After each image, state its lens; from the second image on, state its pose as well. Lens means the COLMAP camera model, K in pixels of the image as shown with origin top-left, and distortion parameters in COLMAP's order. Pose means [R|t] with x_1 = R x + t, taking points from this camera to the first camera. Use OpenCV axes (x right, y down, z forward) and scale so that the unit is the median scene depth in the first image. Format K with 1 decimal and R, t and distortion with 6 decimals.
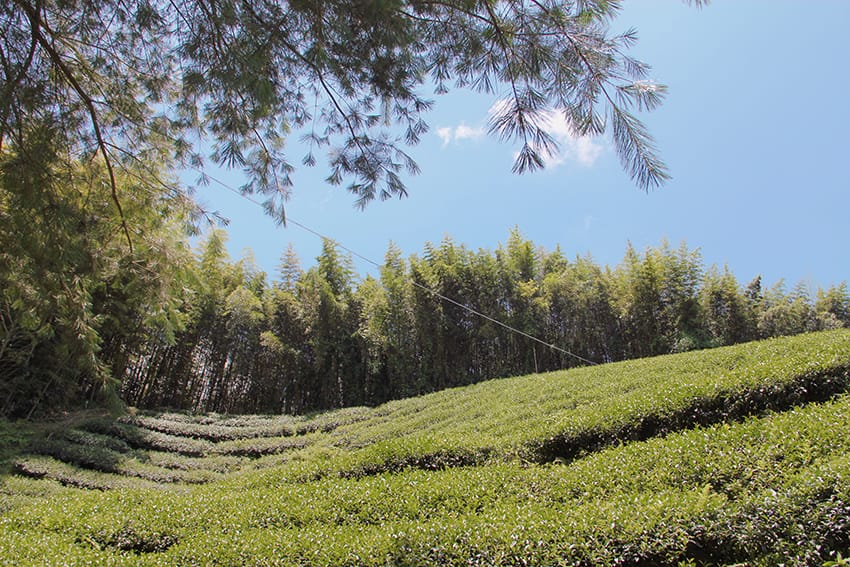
lens RADIAL K [[712.6, 0, 421.7], [0, 712.6, 280.4], [0, 0, 1]] dist [-0.112379, 0.008039]
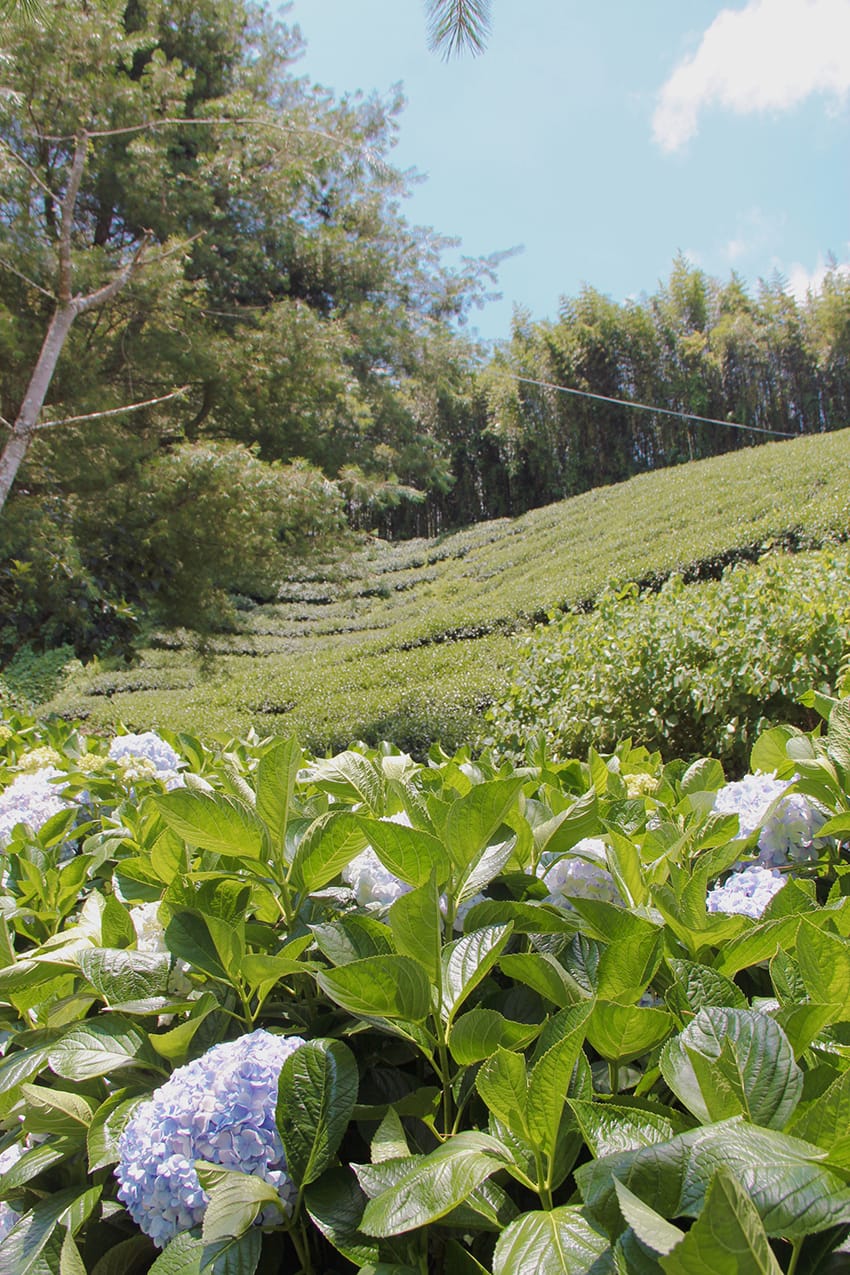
lens RADIAL K [[1068.9, 0, 429.1], [0, 1068.9, 641.8], [0, 0, 1]] dist [-0.112379, 0.008039]
pose [[0.968565, -0.093074, -0.230691, 0.130069], [0.165350, 0.933727, 0.317510, -0.122318], [0.185851, -0.345674, 0.919766, -0.290107]]
